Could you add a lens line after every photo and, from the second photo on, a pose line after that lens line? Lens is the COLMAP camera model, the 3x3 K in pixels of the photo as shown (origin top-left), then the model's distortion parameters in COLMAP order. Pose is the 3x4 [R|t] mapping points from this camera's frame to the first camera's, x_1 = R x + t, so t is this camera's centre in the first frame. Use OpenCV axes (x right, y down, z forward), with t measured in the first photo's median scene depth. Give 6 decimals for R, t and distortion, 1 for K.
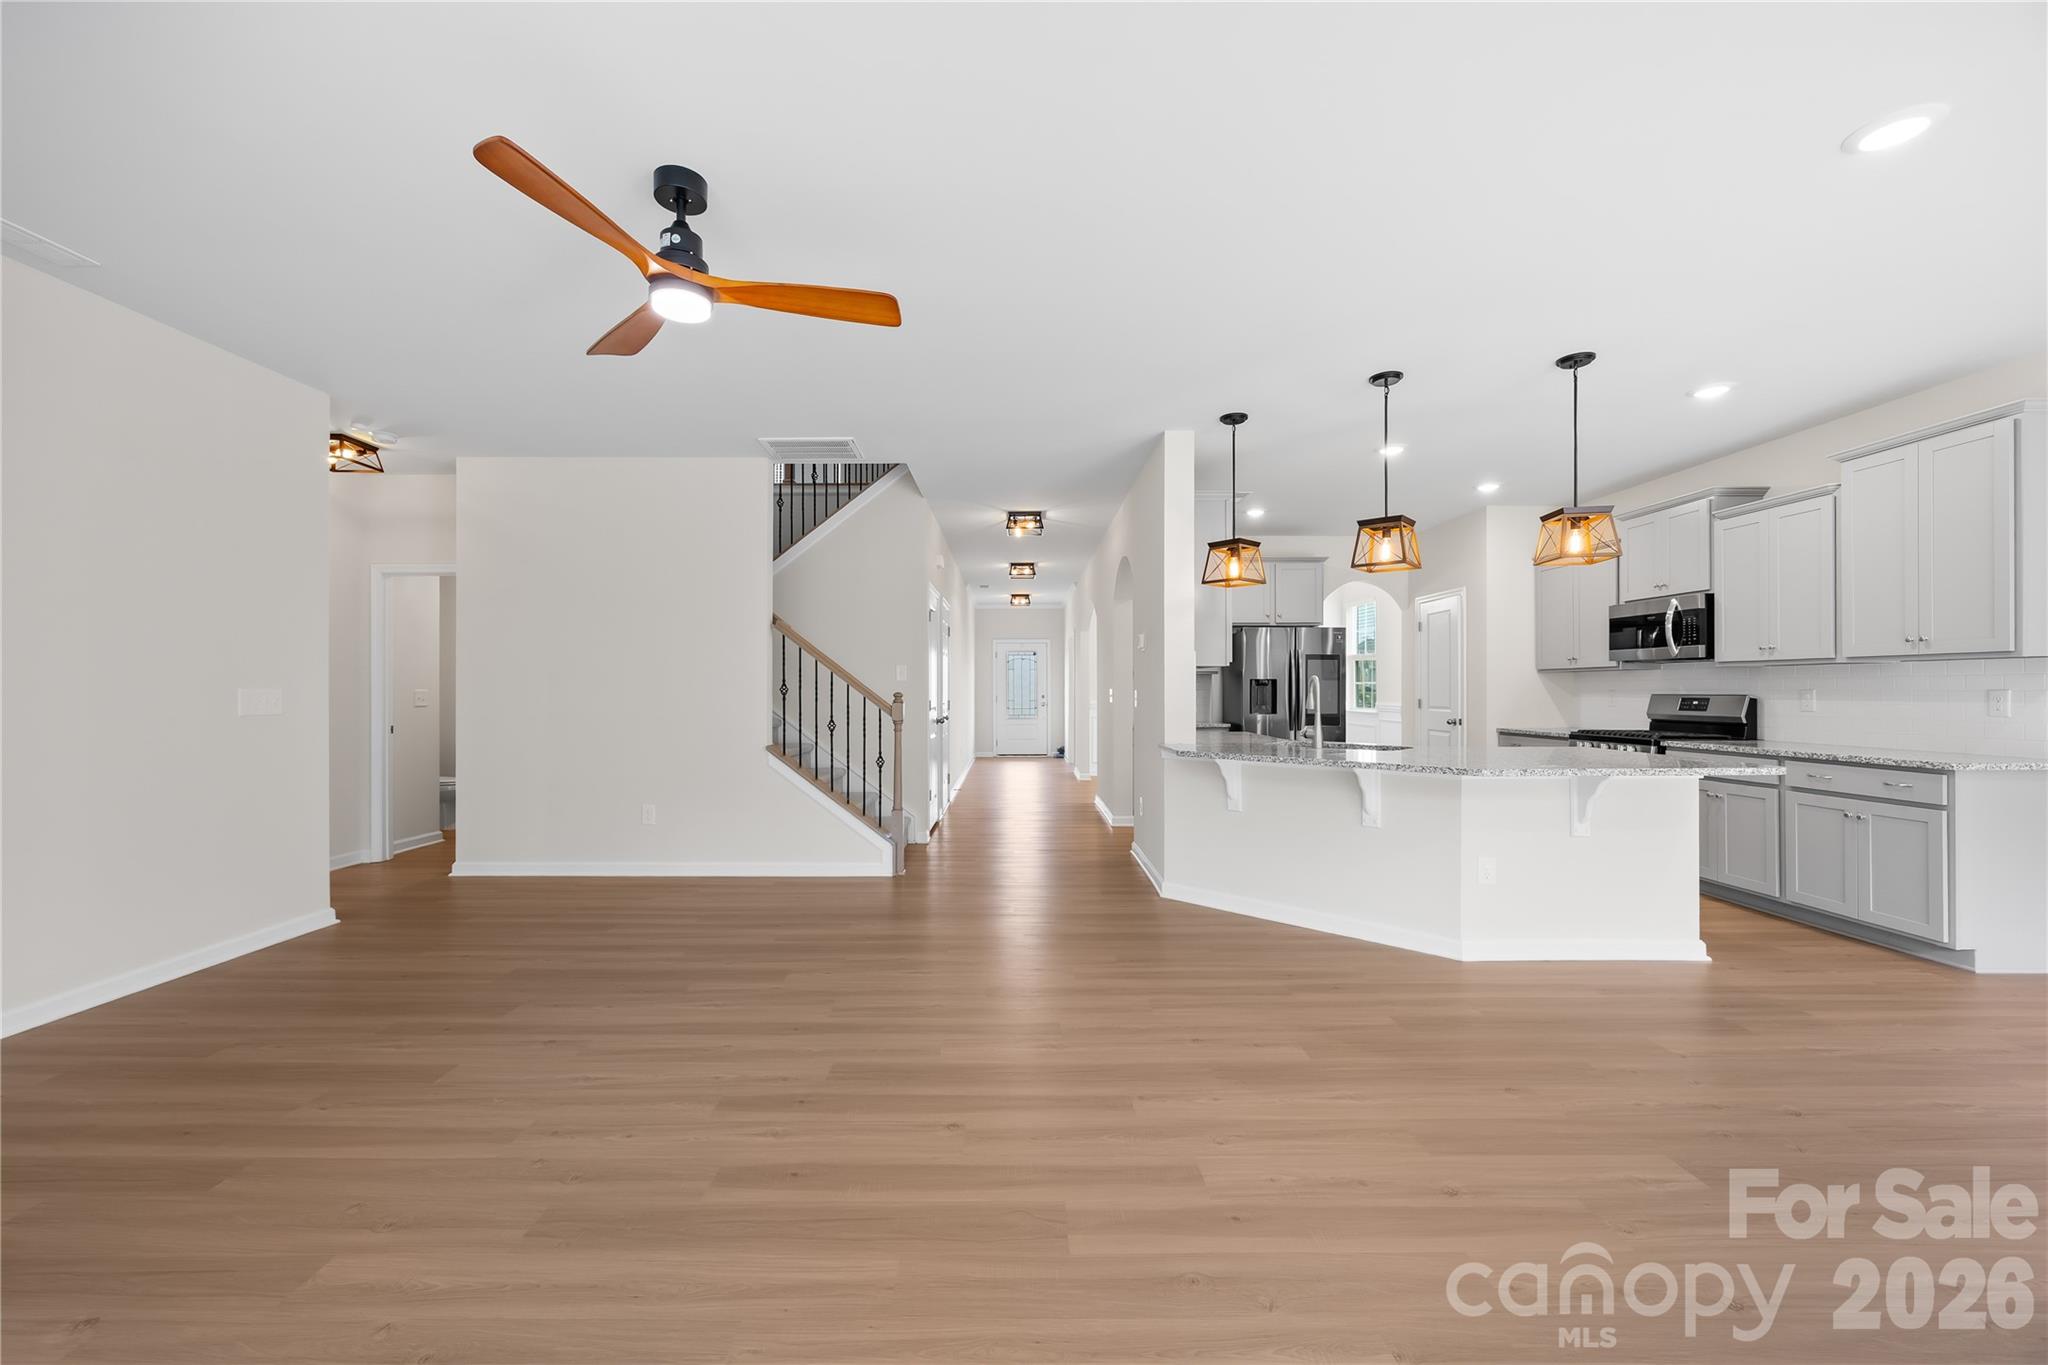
lens RADIAL K [[797.6, 0, 1013.1], [0, 797.6, 687.4], [0, 0, 1]] dist [-0.001804, -0.000186]
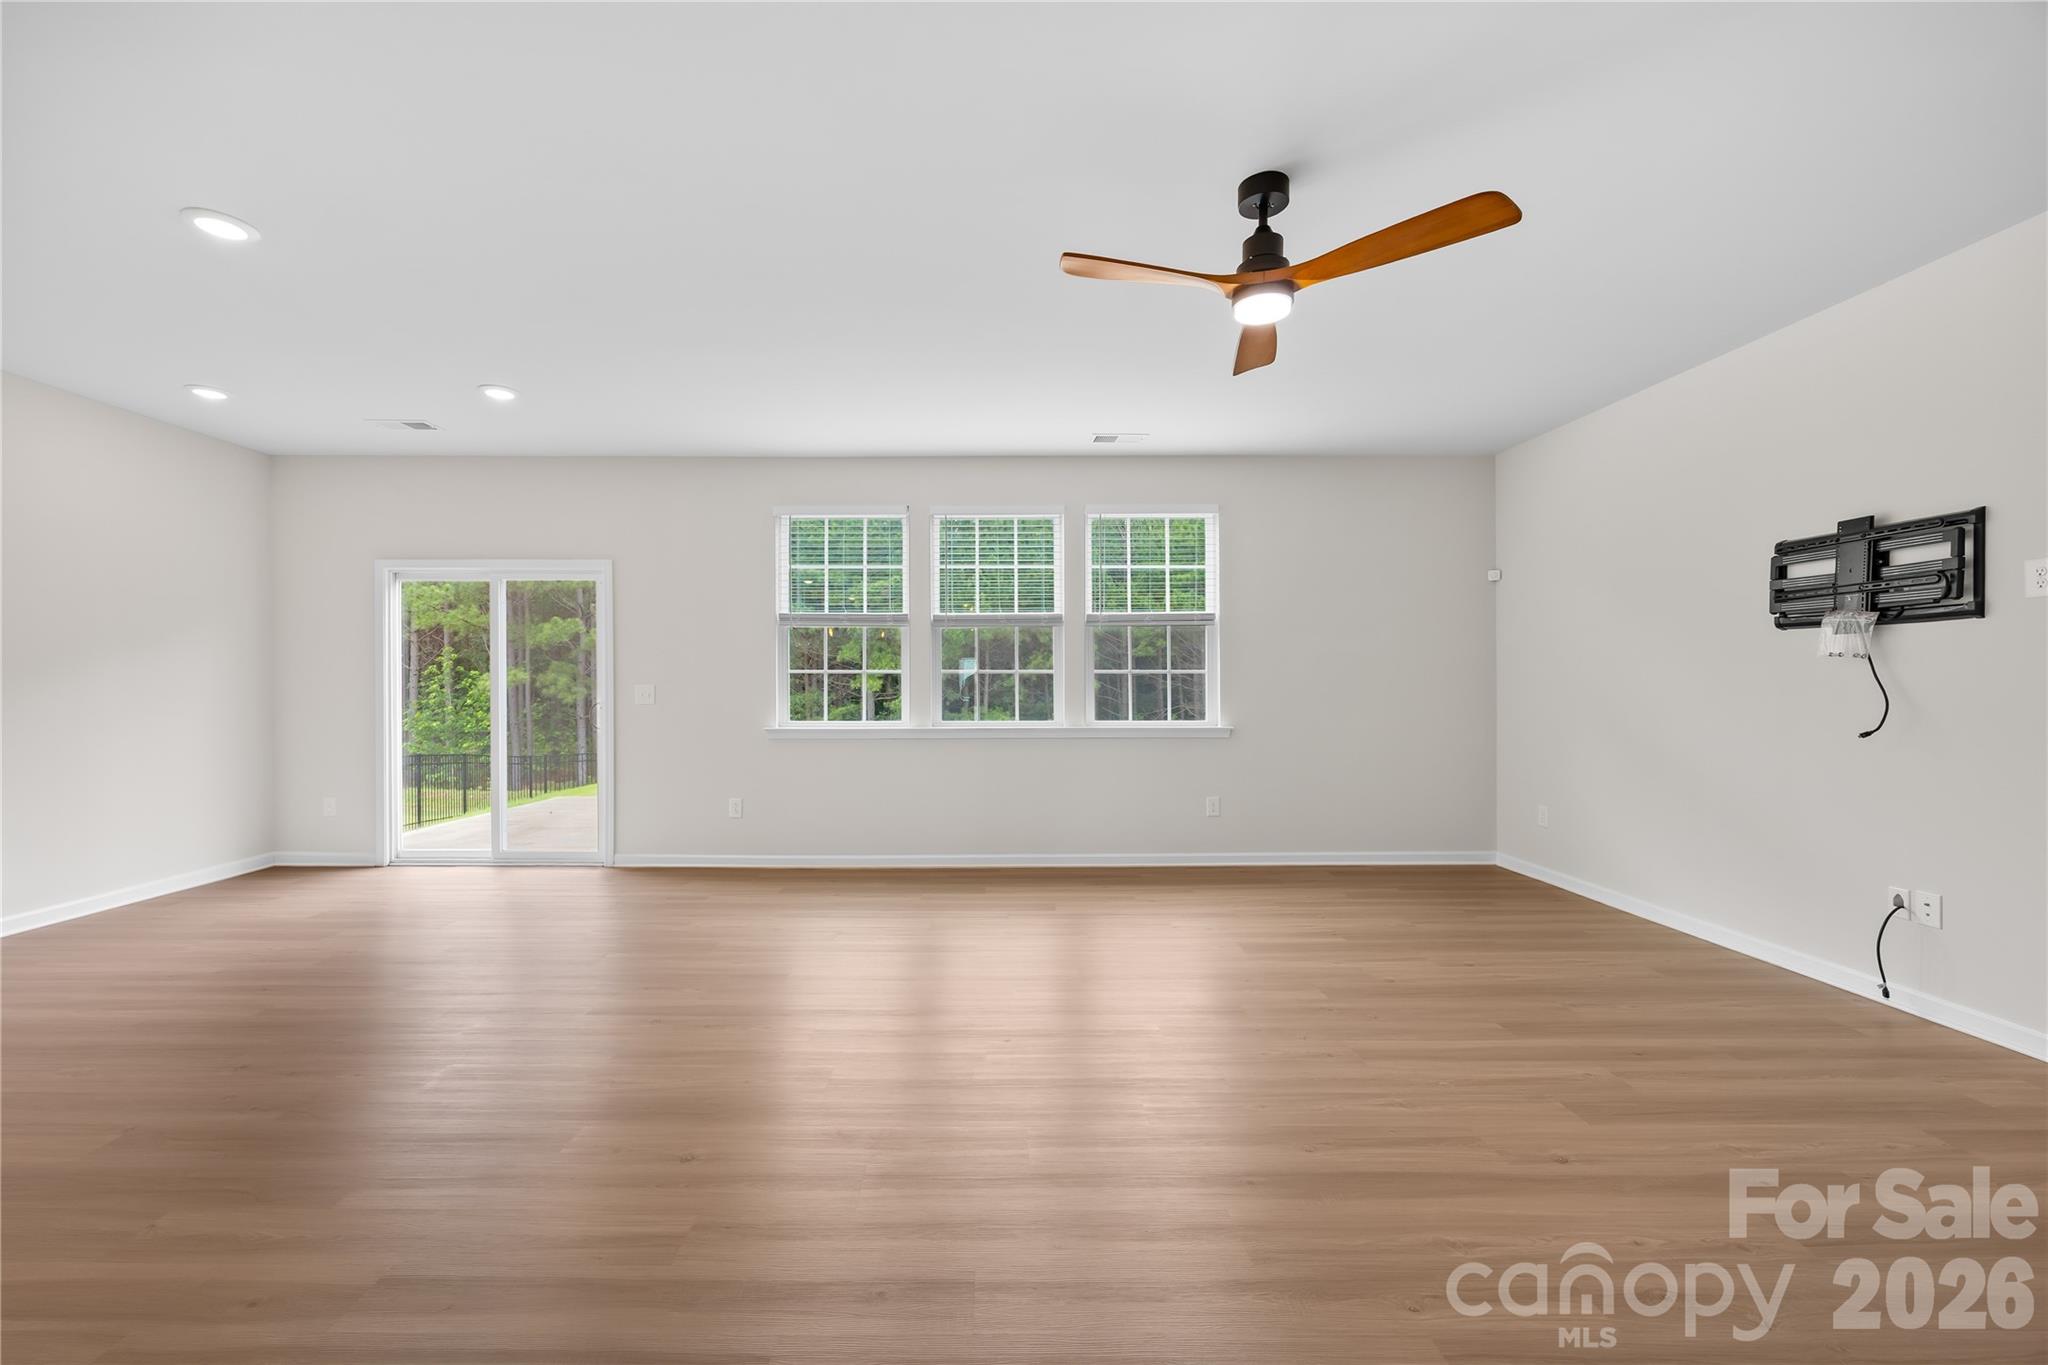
lens RADIAL K [[798.1, 0, 985.6], [0, 798.1, 675.9], [0, 0, 1]] dist [-0.001911, -0.000038]
pose [[-0.999998, 0.001105, 0.001349, -0.034653], [0.001091, 0.999945, -0.010407, 0.003075], [-0.001360, -0.010405, -0.999945, 1.185580]]
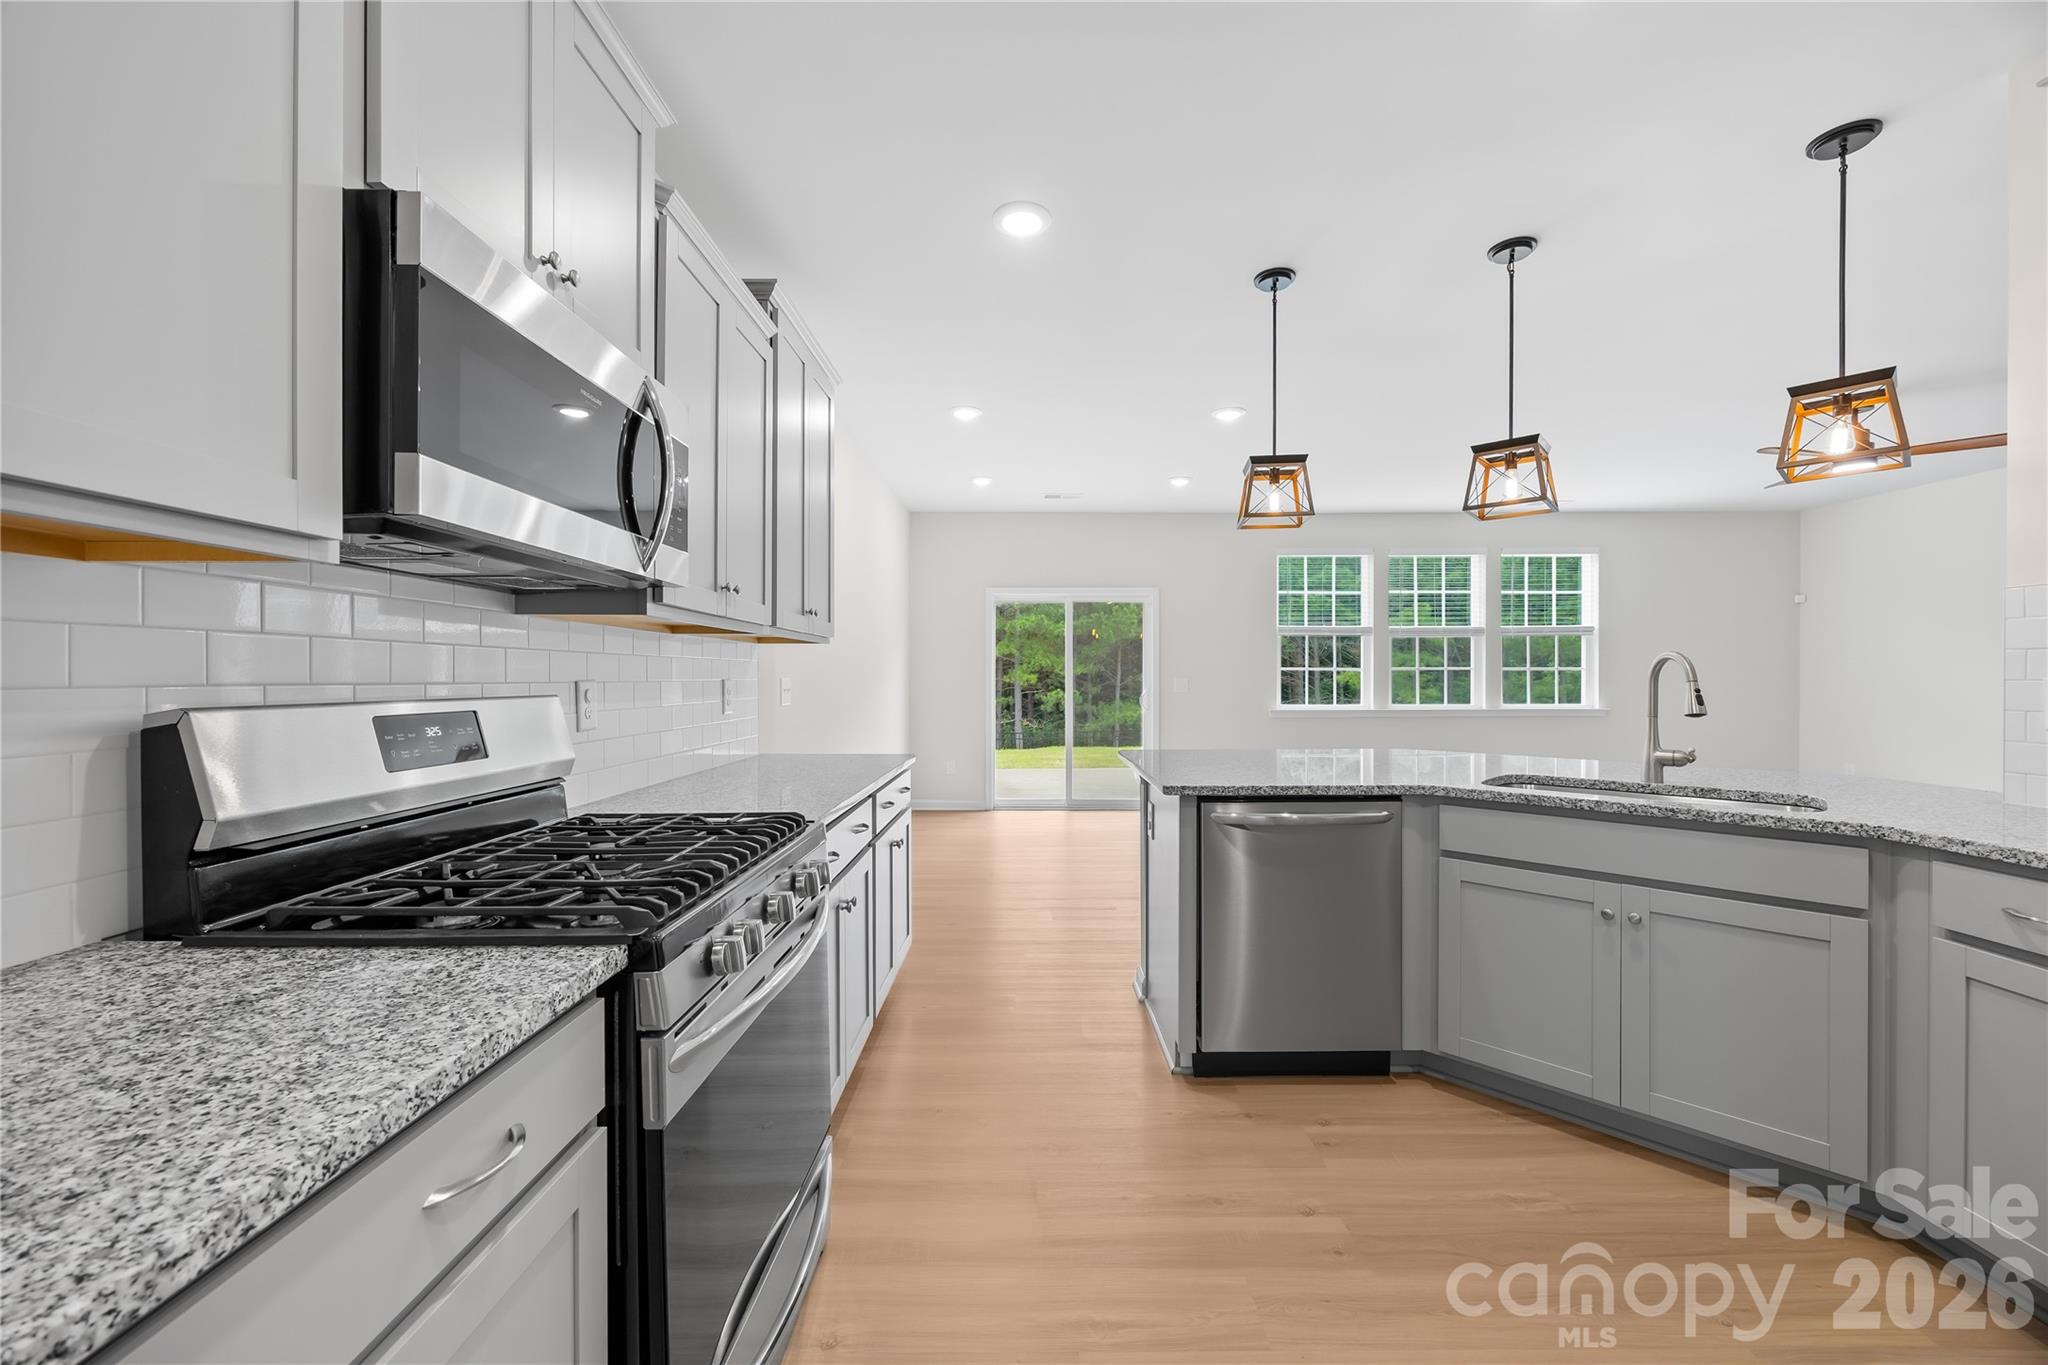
lens RADIAL K [[779.1, 0, 1020.4], [0, 779.1, 674.7], [0, 0, 1]] dist [-0.002285, 0.000093]
pose [[-0.999907, 0.000442, 0.013616, 0.873465], [0.000366, 0.999984, -0.005616, 0.006066], [-0.013618, -0.005610, -0.999892, 1.656308]]
